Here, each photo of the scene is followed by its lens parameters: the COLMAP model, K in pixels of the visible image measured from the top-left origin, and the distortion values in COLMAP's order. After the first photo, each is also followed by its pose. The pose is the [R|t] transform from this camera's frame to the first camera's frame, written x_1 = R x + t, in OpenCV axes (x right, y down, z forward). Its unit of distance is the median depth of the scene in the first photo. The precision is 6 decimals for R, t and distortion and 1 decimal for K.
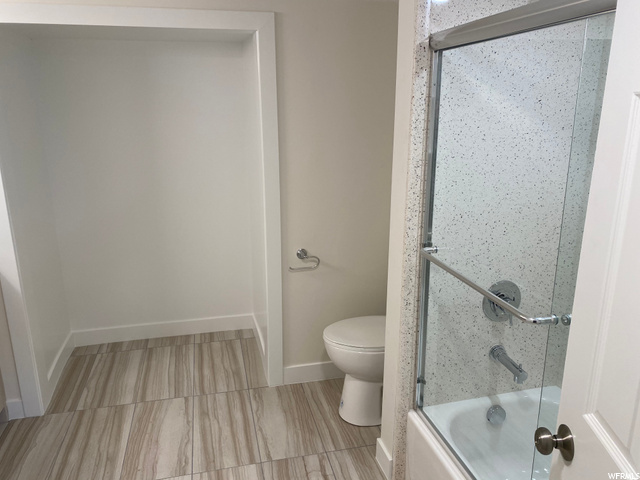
lens RADIAL K [[489.1, 0, 320.8], [0, 489.1, 239.1], [0, 0, 1]] dist [-0.000416, 0.008659]
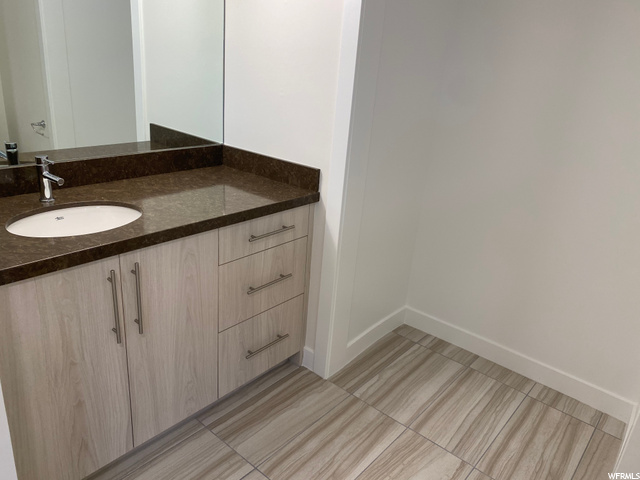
lens RADIAL K [[489.1, 0, 320.8], [0, 489.1, 240.5], [0, 0, 1]] dist [-0.000416, 0.008659]
pose [[0.581593, 0.345475, -0.736476, 0.022218], [-0.295103, 0.933270, 0.204747, -0.067773], [0.758066, 0.098256, 0.644734, 0.315580]]
